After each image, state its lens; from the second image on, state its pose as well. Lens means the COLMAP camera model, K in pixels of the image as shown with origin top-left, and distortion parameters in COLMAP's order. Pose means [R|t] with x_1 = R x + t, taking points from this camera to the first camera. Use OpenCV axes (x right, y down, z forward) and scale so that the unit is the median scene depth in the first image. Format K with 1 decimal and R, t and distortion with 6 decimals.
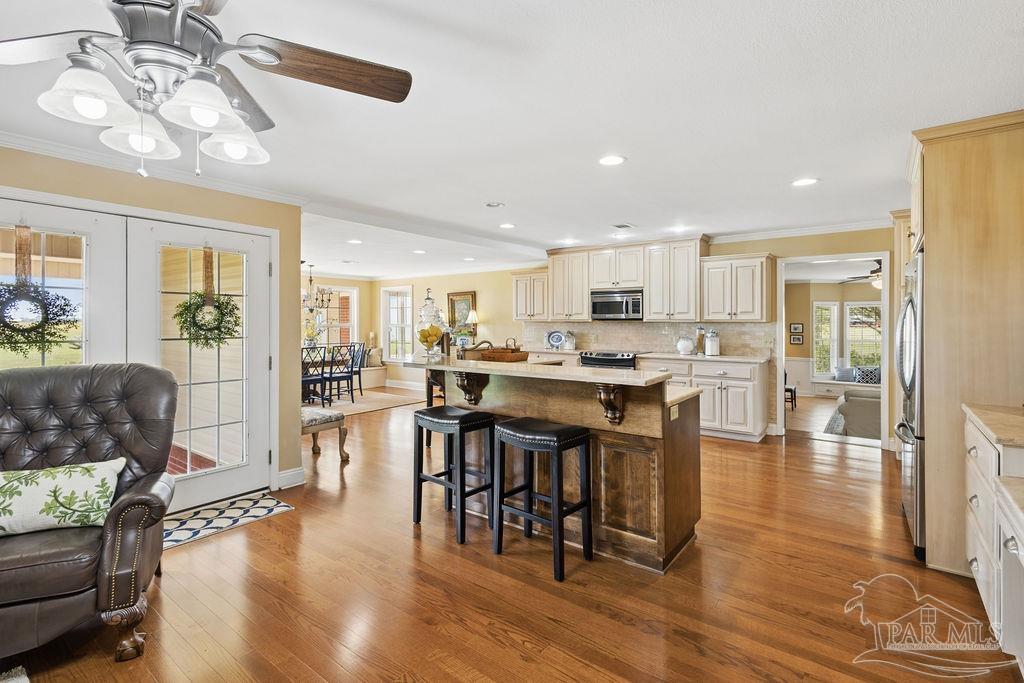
lens RADIAL K [[483.0, 0, 519.3], [0, 483.0, 325.2], [0, 0, 1]] dist [0.013169, -0.001528]
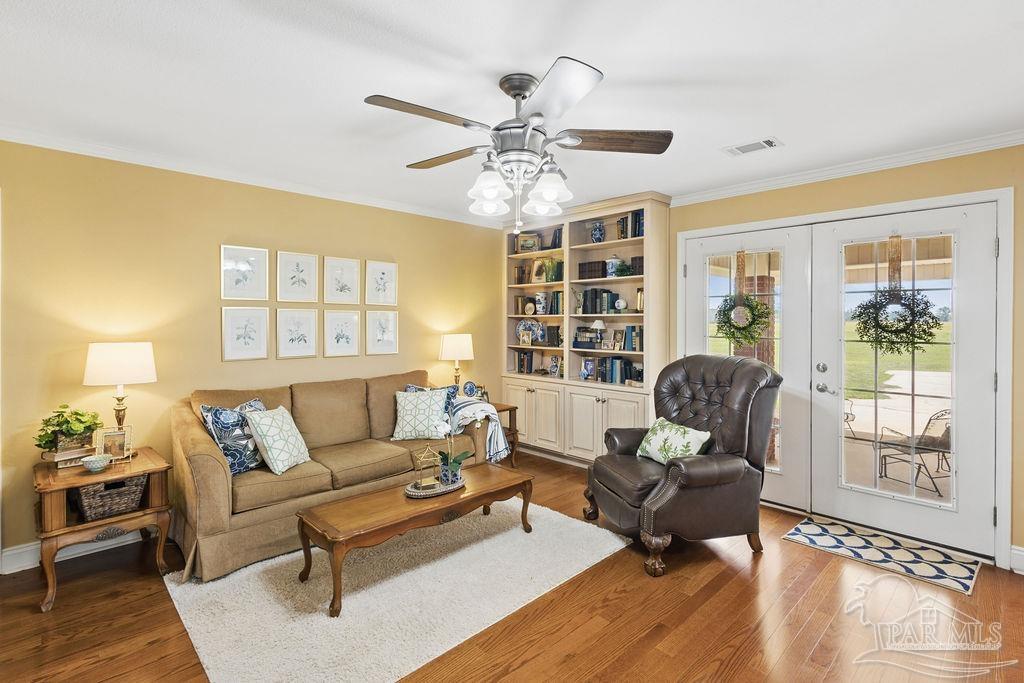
lens RADIAL K [[483.0, 0, 502.5], [0, 483.0, 327.3], [0, 0, 1]] dist [0.013169, -0.001528]
pose [[-0.165703, 0.010548, -0.986119, 0.319769], [-0.008979, 0.999885, 0.012204, -0.003344], [0.986135, 0.010877, -0.165590, 0.445373]]
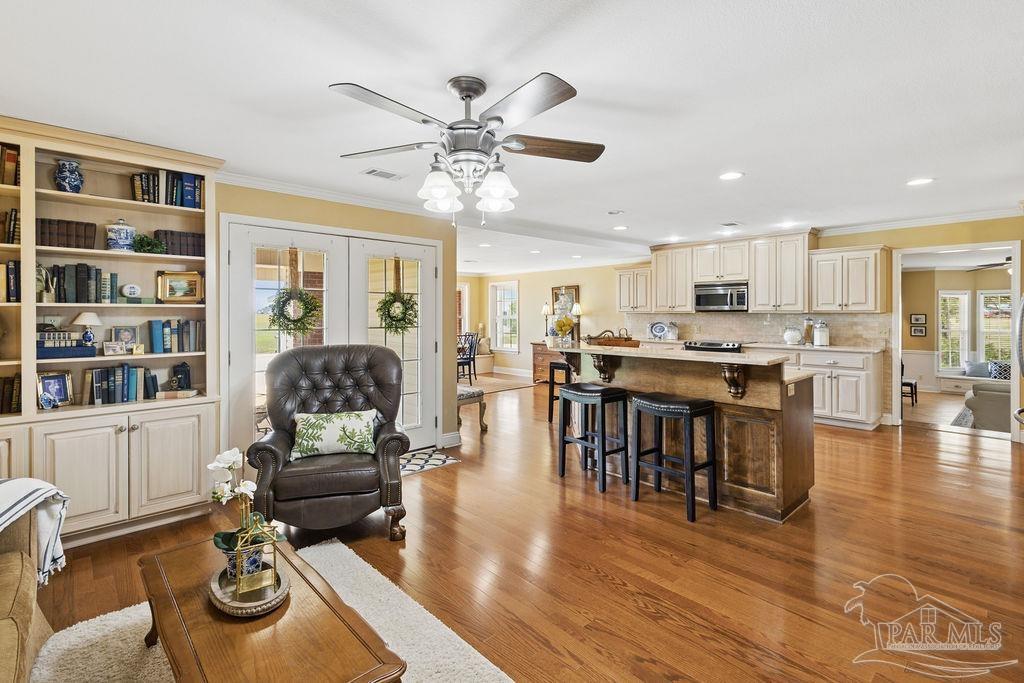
lens RADIAL K [[483.0, 0, 512.3], [0, 483.0, 318.2], [0, 0, 1]] dist [0.013169, -0.001528]
pose [[0.983804, -0.001707, -0.179239, -0.102379], [0.002185, 0.999995, 0.002471, 0.000242], [0.179234, -0.002822, 0.983802, -0.215611]]
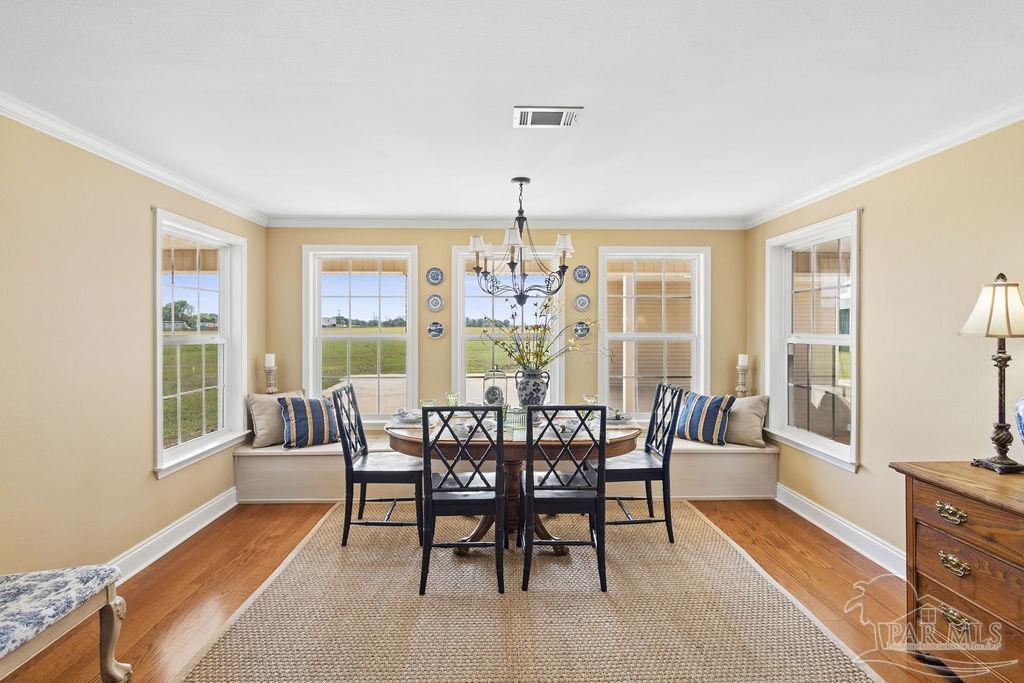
lens RADIAL K [[483.0, 0, 507.0], [0, 483.0, 331.0], [0, 0, 1]] dist [0.013169, -0.001528]
pose [[0.614662, 0.004262, -0.788779, -0.308649], [-0.004823, 0.999987, 0.001646, -0.013065], [0.788776, 0.002792, 0.614675, 1.710520]]
